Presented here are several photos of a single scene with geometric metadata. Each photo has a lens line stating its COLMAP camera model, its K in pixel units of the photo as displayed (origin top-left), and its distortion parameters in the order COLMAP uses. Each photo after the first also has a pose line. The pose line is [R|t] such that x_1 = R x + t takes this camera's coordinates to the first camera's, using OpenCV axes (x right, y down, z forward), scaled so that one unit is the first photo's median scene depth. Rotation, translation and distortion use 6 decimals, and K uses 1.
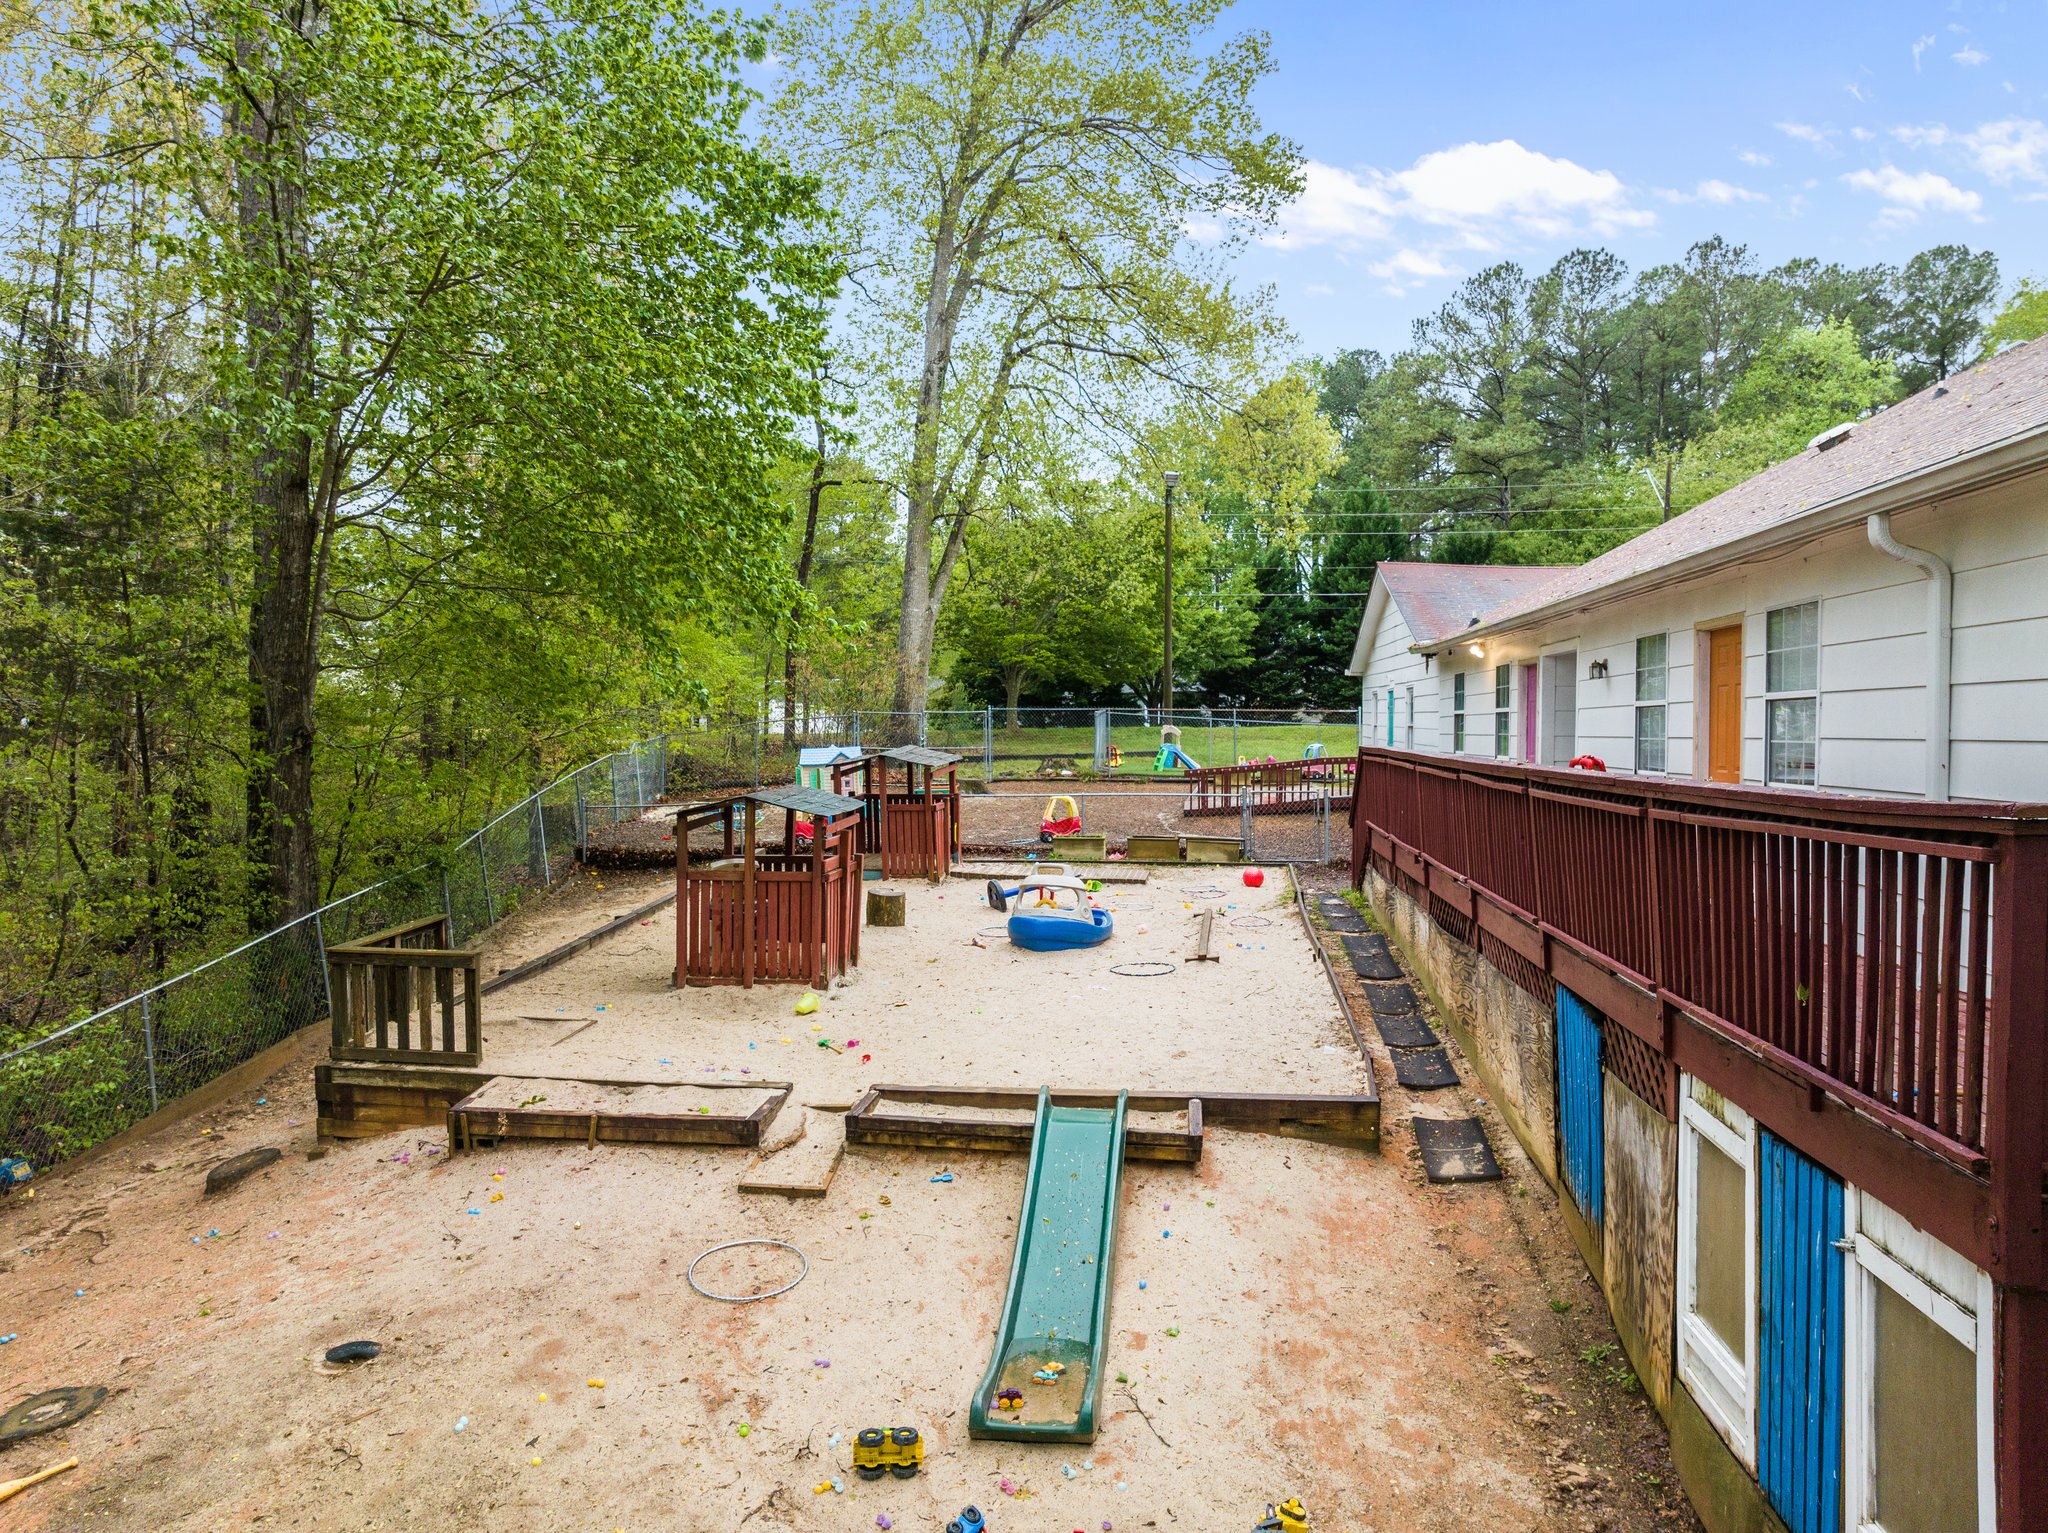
lens RADIAL K [[1439.5, 0, 1029.2], [0, 1439.5, 738.7], [0, 0, 1]] dist [-0.037944, 0.007099]
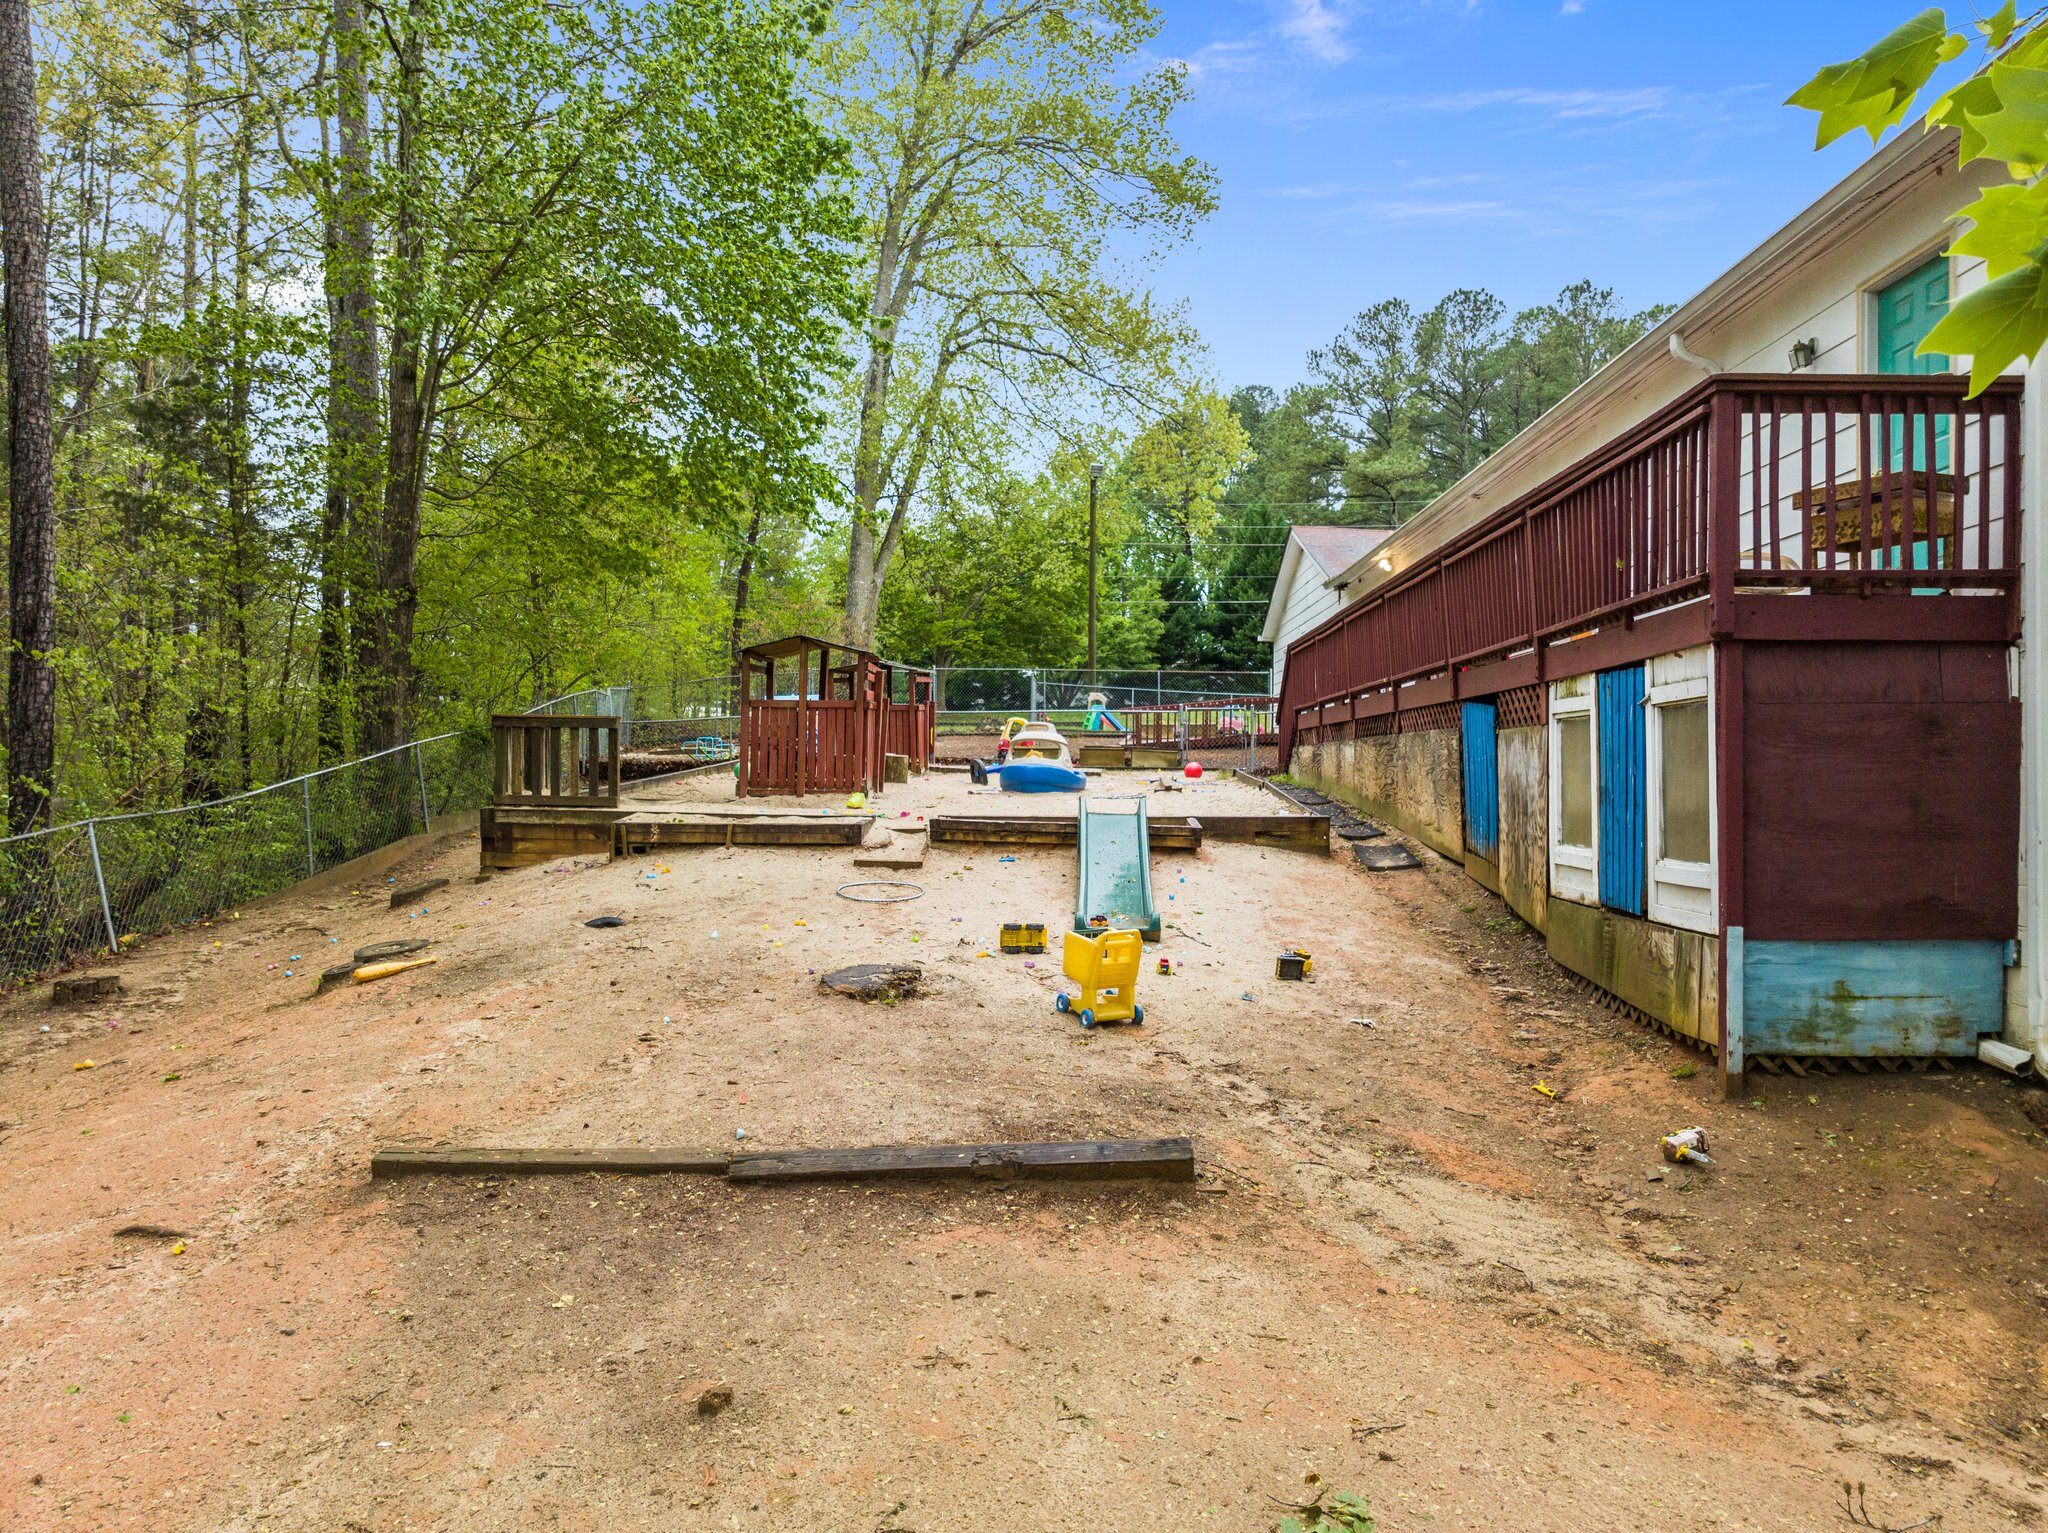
lens RADIAL K [[1456.0, 0, 1033.7], [0, 1456.0, 760.8], [0, 0, 1]] dist [-0.037390, 0.002442]
pose [[0.996637, 0.005319, 0.081765, -0.035982], [-0.003714, 0.999798, -0.019774, 0.059667], [-0.081854, 0.019404, 0.996455, -0.082052]]
